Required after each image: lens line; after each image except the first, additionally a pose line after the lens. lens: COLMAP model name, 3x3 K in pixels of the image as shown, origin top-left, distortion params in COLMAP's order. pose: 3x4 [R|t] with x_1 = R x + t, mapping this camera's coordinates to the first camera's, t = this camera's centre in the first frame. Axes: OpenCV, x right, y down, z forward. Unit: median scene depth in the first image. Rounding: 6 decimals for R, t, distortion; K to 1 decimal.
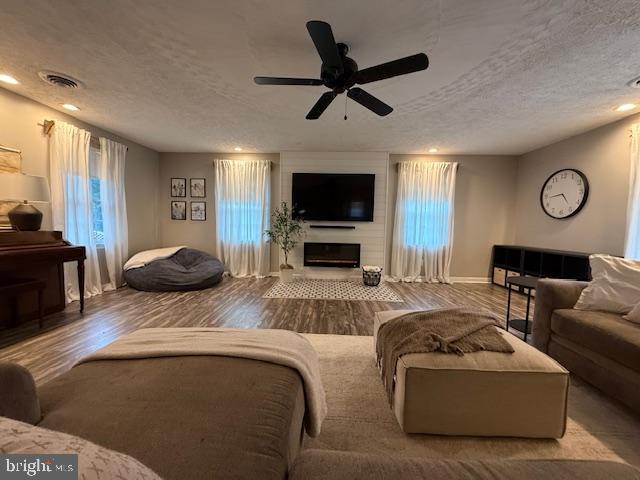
lens RADIAL K [[254.3, 0, 319.9], [0, 254.3, 242.4], [0, 0, 1]] dist [-0.002977, 0.000339]
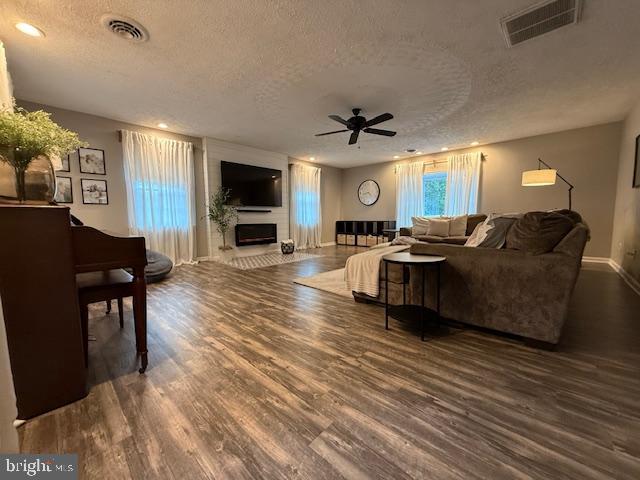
lens RADIAL K [[254.3, 0, 321.7], [0, 254.3, 238.6], [0, 0, 1]] dist [-0.002977, 0.000339]
pose [[0.651186, -0.088212, 0.753774, -0.665895], [0.075165, 0.995835, 0.051605, 0.031067], [-0.755186, 0.023053, 0.655105, -0.013730]]
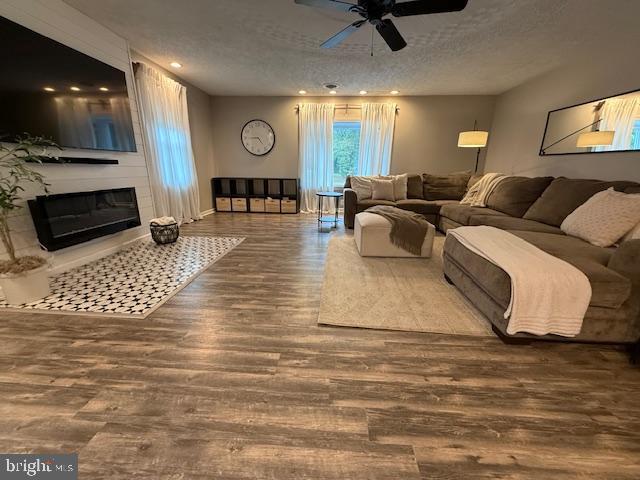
lens RADIAL K [[254.3, 0, 319.6], [0, 254.3, 239.9], [0, 0, 1]] dist [-0.002977, 0.000339]
pose [[0.025137, -0.289747, 0.956773, -0.481901], [0.057291, 0.955920, 0.287984, -0.026563], [-0.998041, 0.047575, 0.040629, 0.508547]]
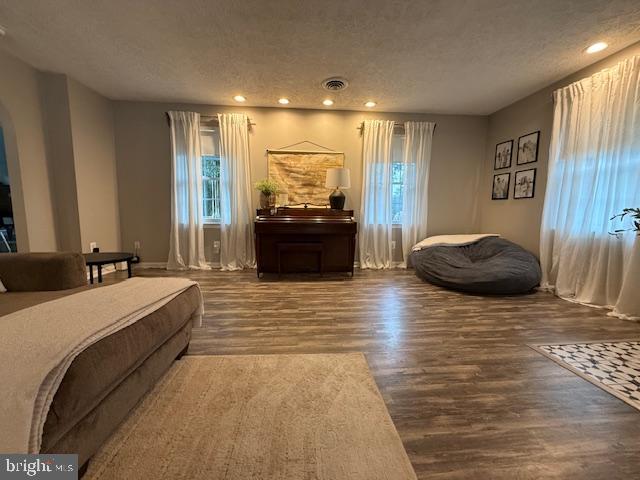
lens RADIAL K [[254.3, 0, 318.0], [0, 254.3, 240.9], [0, 0, 1]] dist [-0.002977, 0.000339]
pose [[0.119004, 0.091769, -0.988644, 0.136636], [-0.076709, 0.993593, 0.082995, 0.011177], [0.989926, 0.065961, 0.125282, 0.419289]]
